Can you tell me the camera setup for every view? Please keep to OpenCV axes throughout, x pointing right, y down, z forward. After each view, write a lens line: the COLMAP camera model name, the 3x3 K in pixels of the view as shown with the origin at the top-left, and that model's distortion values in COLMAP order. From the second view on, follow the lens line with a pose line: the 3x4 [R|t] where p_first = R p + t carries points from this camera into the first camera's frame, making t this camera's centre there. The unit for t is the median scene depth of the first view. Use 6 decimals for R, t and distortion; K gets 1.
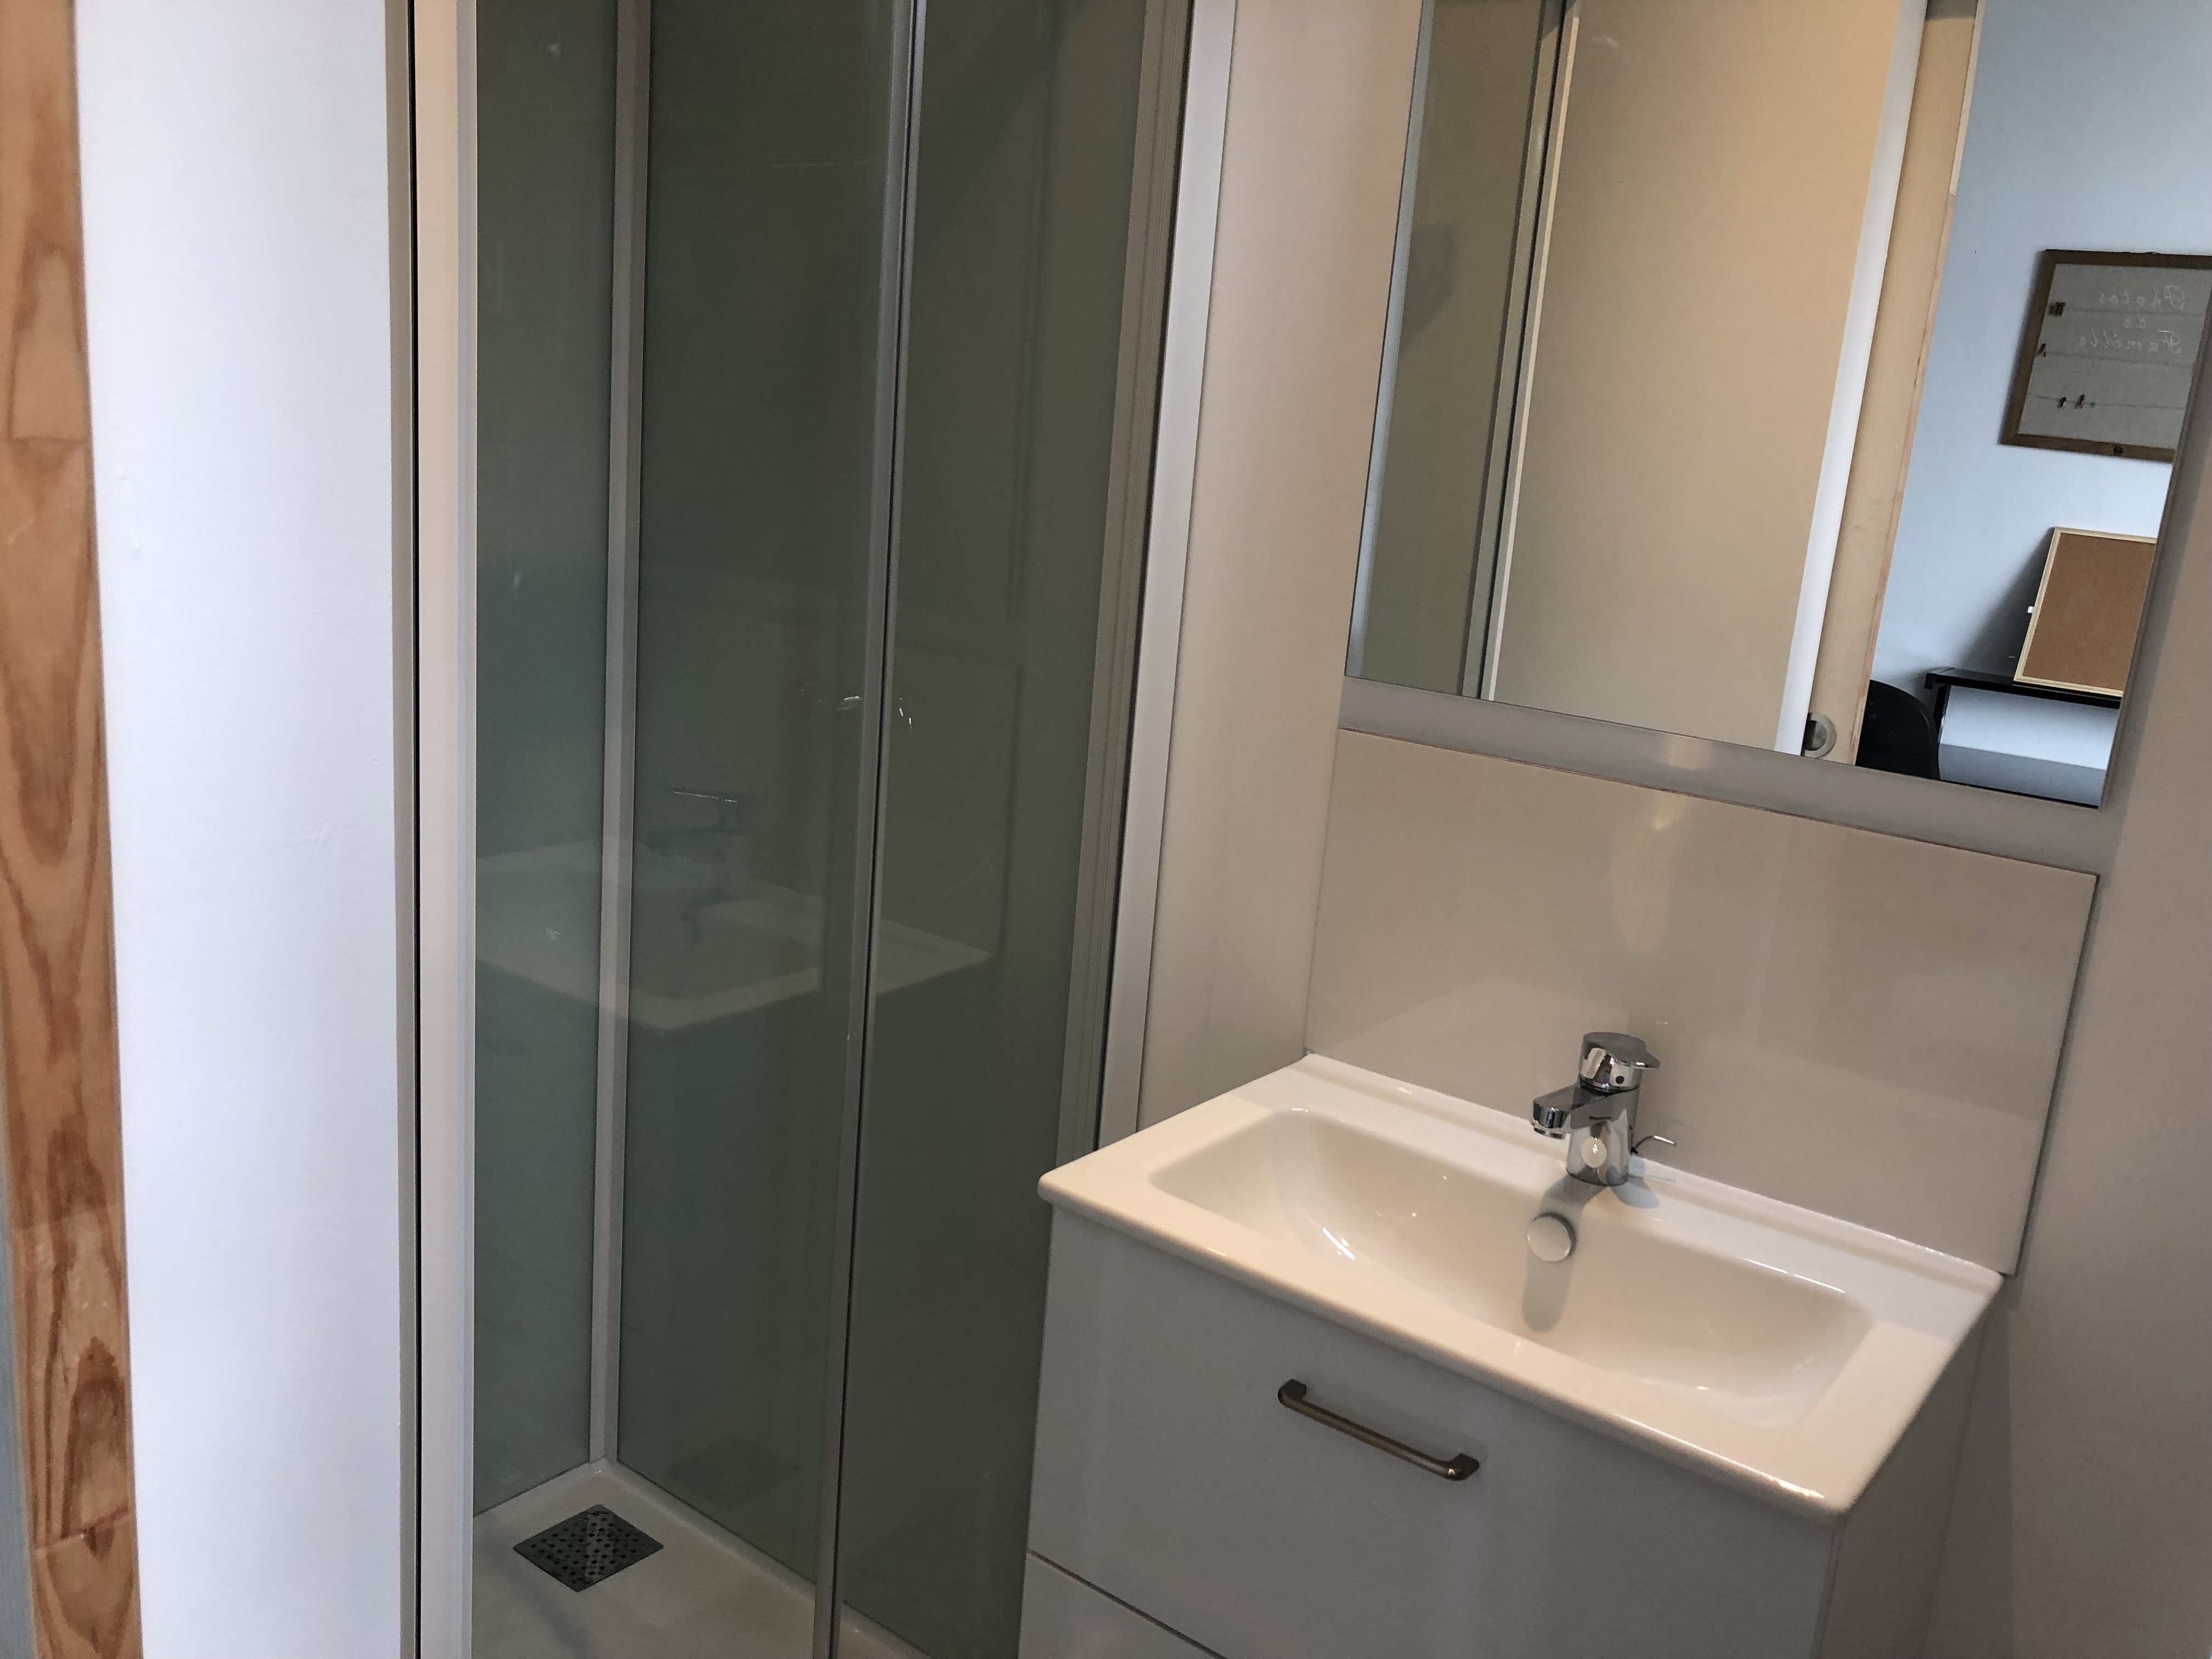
lens RADIAL K [[1824.6, 0, 1106.0], [0, 1824.6, 829.5], [0, 0, 1]] dist [0.051887, -0.068433]
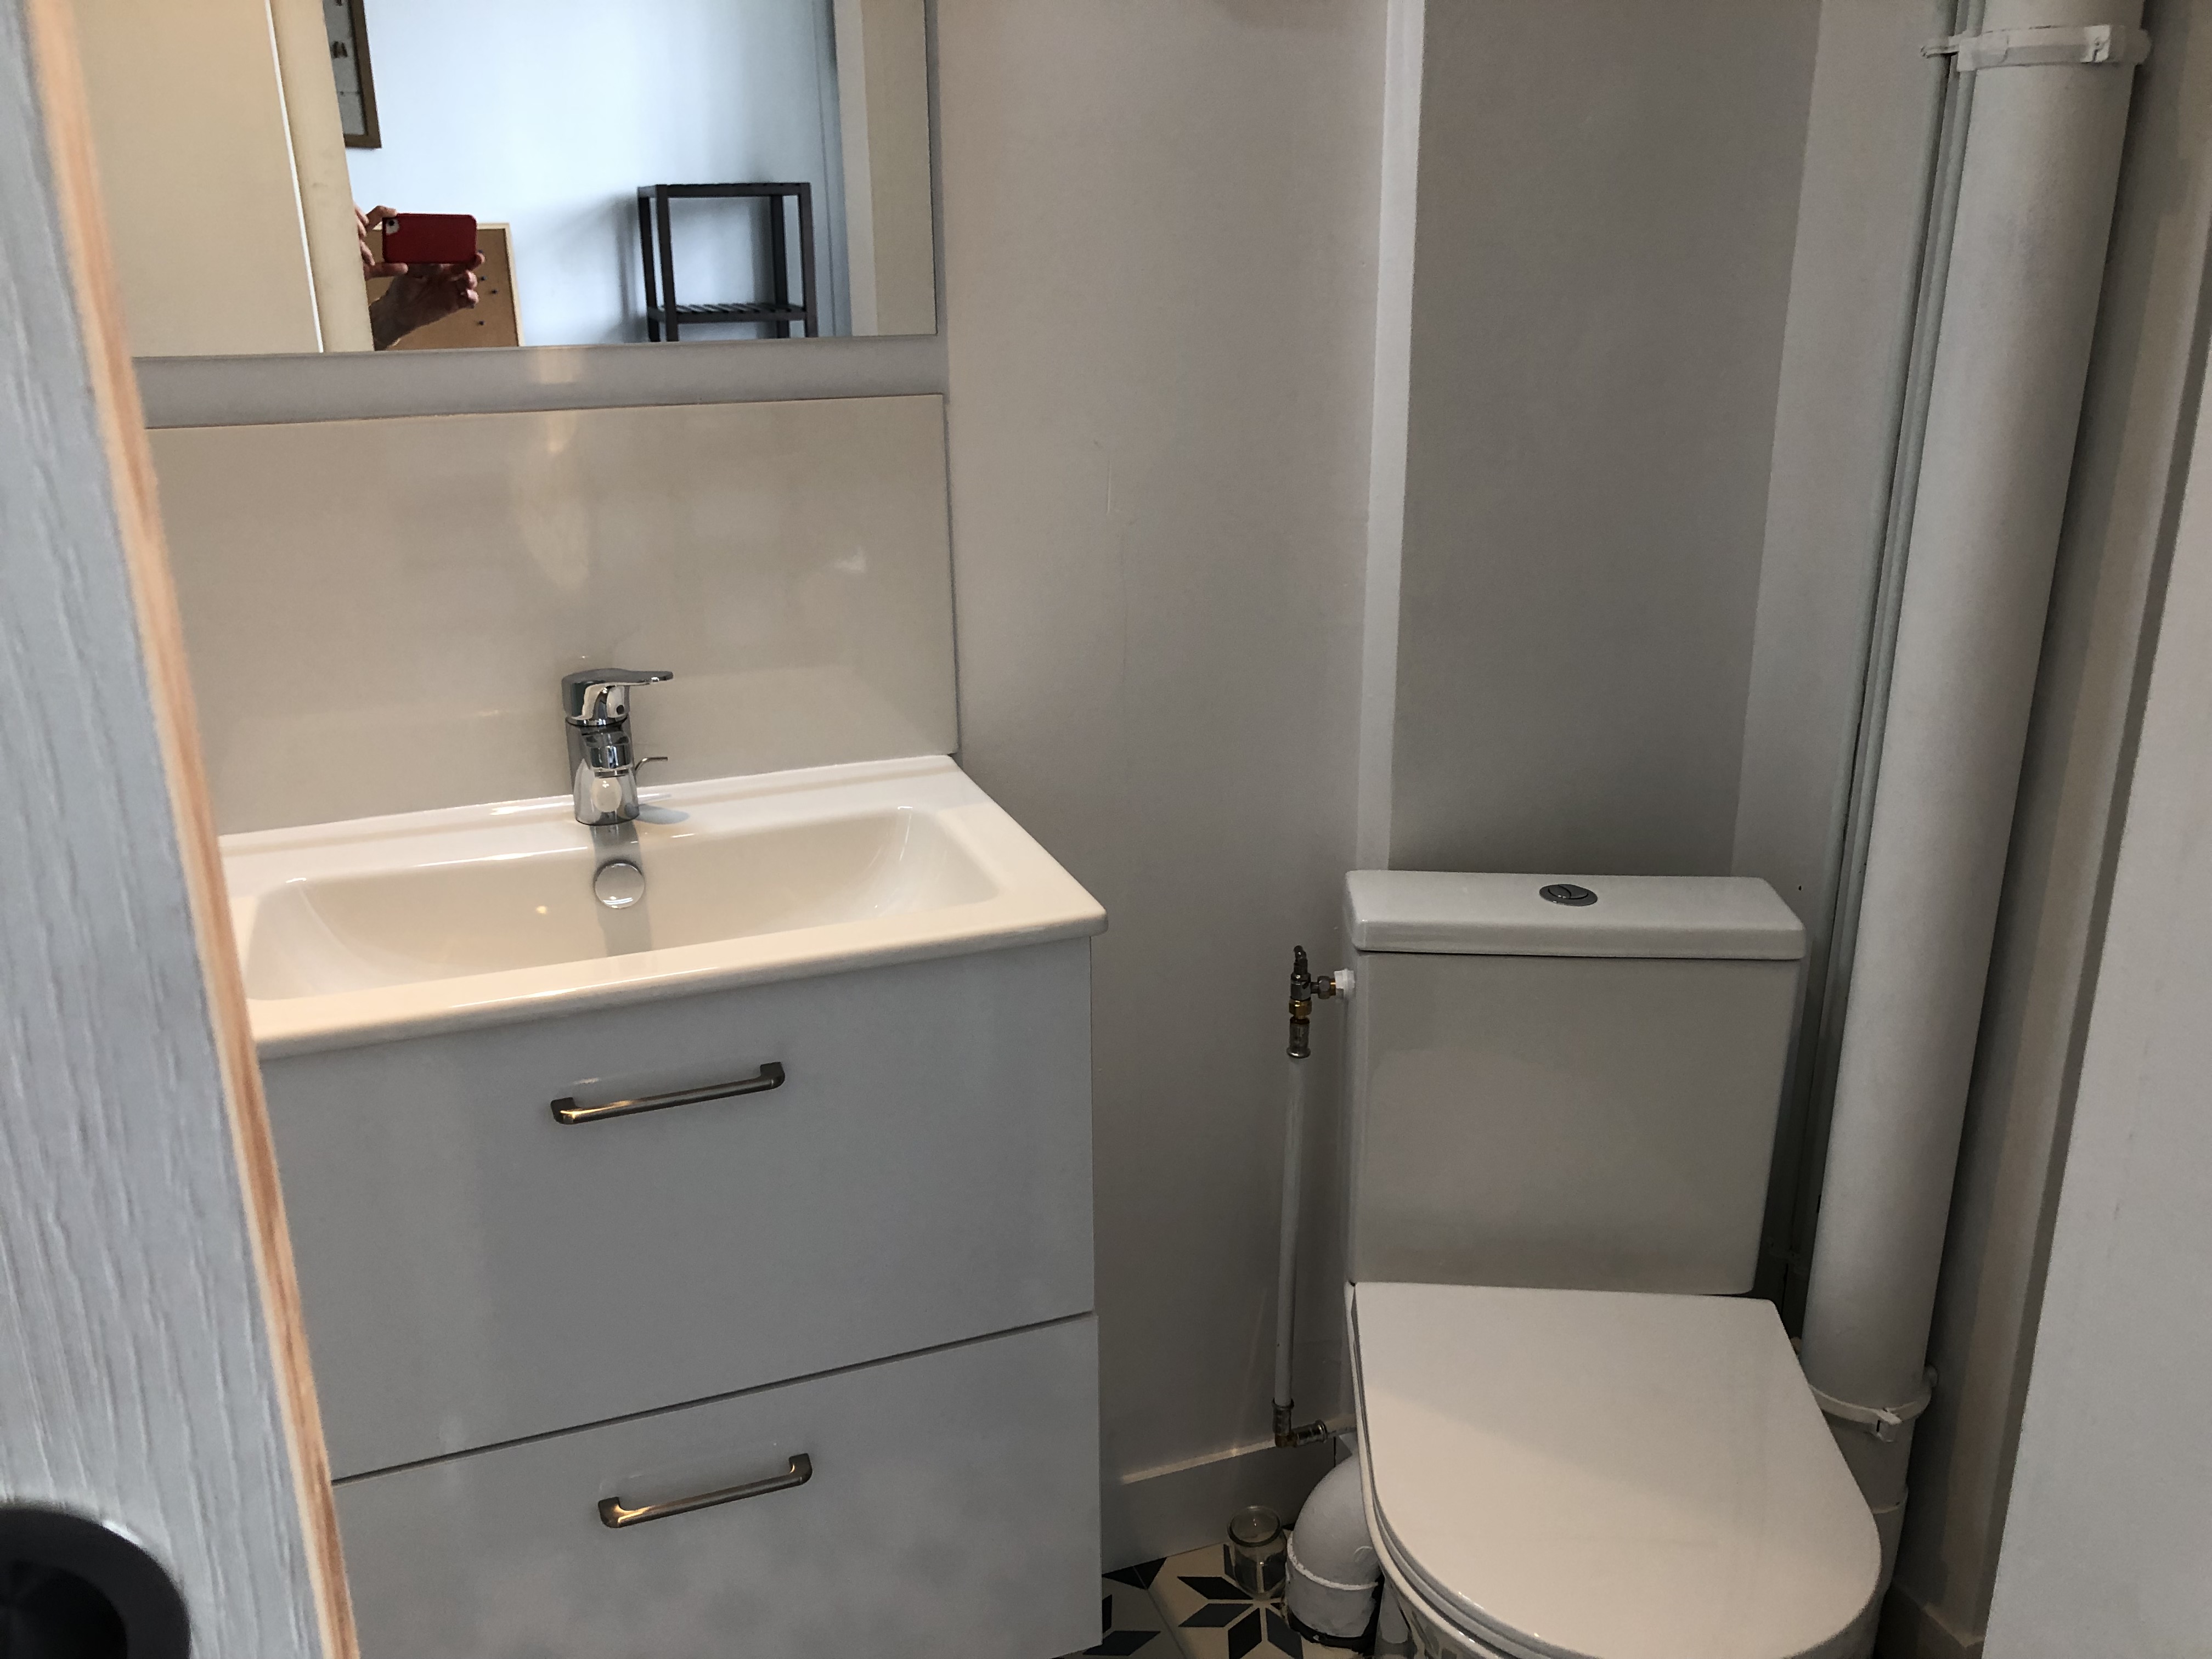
lens RADIAL K [[1824.6, 0, 1106.0], [0, 1824.6, 829.5], [0, 0, 1]] dist [0.051887, -0.068433]
pose [[0.542523, -0.355855, 0.760945, -0.345198], [0.252565, 0.933028, 0.256261, 0.010795], [-0.801174, 0.053160, 0.596065, 0.209705]]
